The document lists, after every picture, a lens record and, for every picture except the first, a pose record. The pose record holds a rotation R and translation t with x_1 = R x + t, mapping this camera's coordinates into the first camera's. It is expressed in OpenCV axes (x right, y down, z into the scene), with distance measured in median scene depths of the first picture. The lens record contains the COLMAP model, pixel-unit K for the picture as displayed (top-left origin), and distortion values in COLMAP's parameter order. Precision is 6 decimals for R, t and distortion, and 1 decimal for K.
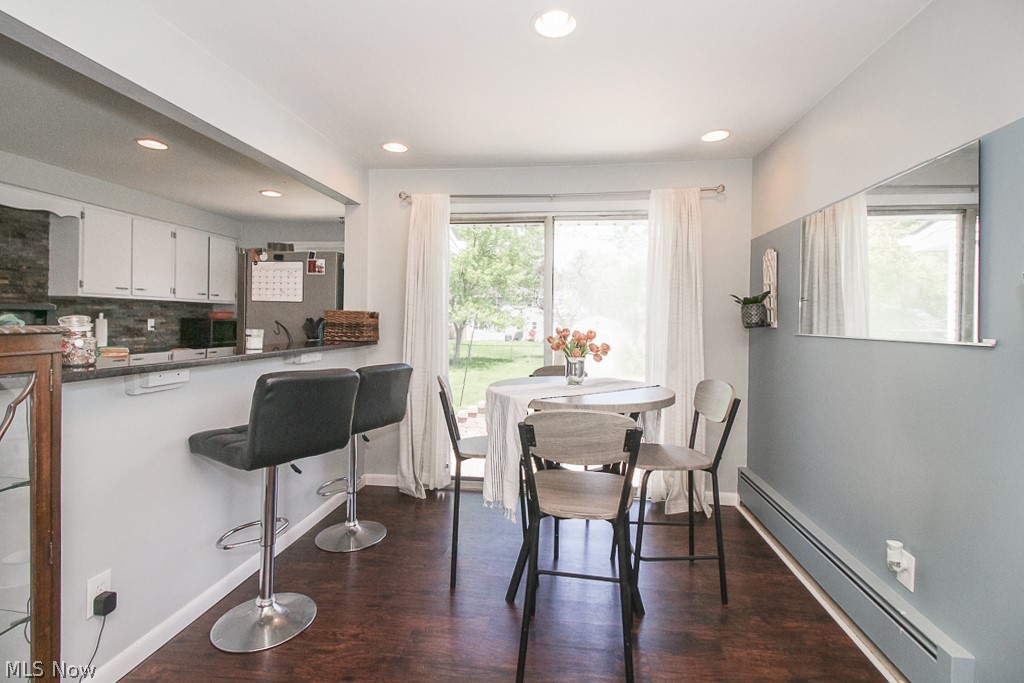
lens RADIAL K [[476.0, 0, 510.3], [0, 476.0, 327.6], [0, 0, 1]] dist [0.023250, -0.016320]
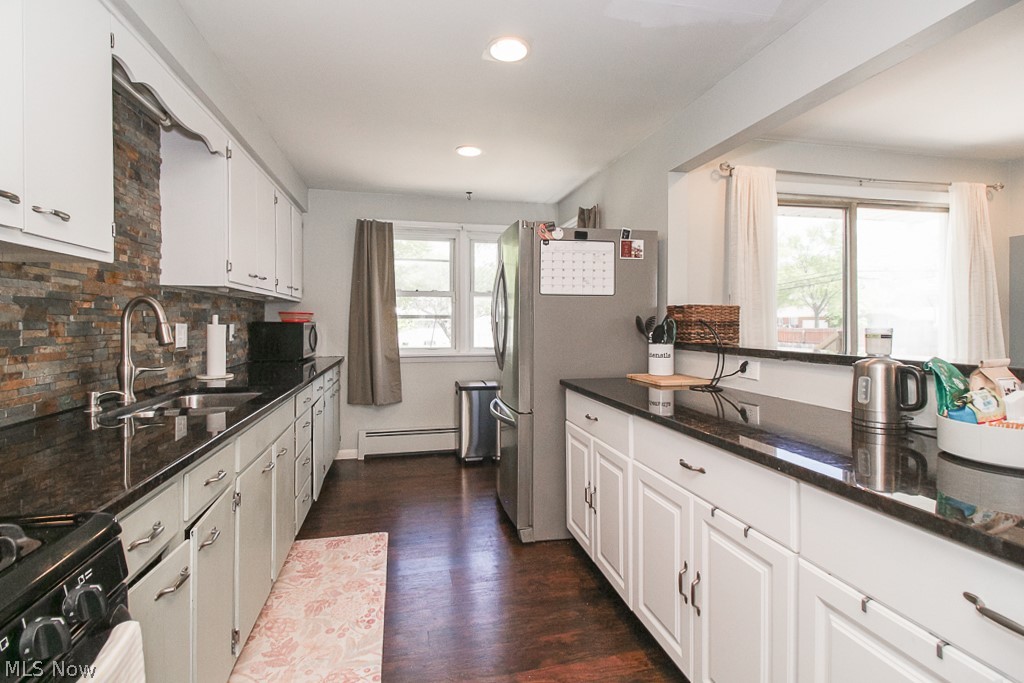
lens RADIAL K [[476.0, 0, 510.3], [0, 476.0, 327.6], [0, 0, 1]] dist [0.023250, -0.016320]
pose [[0.938079, -0.023120, 0.345648, -0.933265], [0.023789, 0.999714, 0.002308, -0.008792], [-0.345603, 0.006058, 0.938361, 0.379264]]
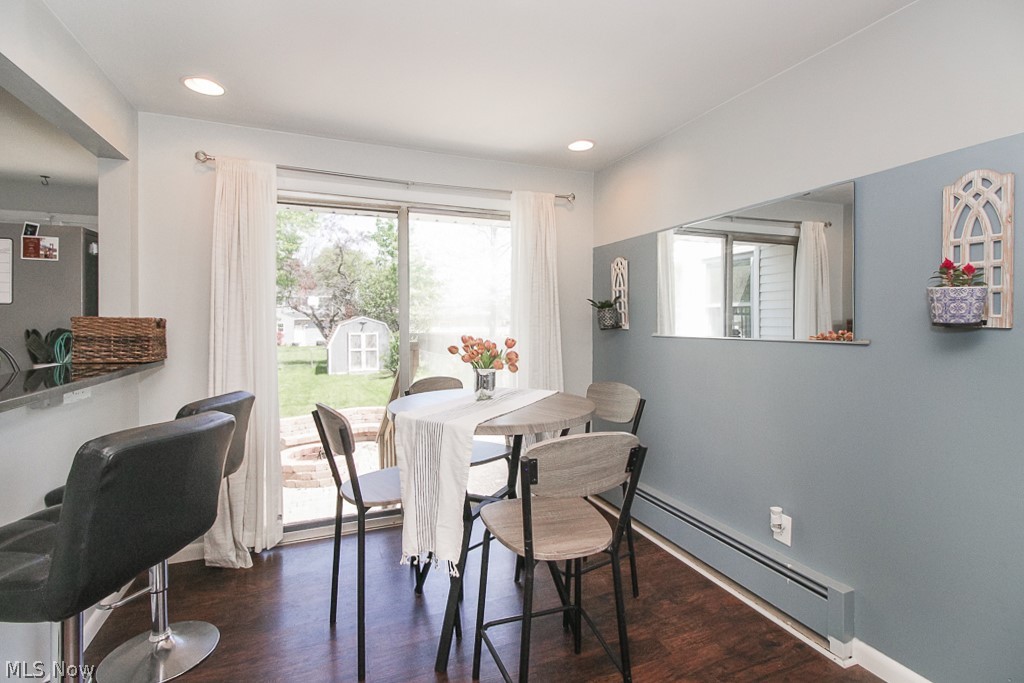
lens RADIAL K [[477.1, 0, 511.7], [0, 477.1, 330.7], [0, 0, 1]] dist [0.022221, -0.014134]
pose [[0.871684, -0.023981, 0.489480, -0.191523], [0.020714, 0.999712, 0.012091, -0.013846], [-0.489630, -0.000401, 0.871930, 0.147699]]
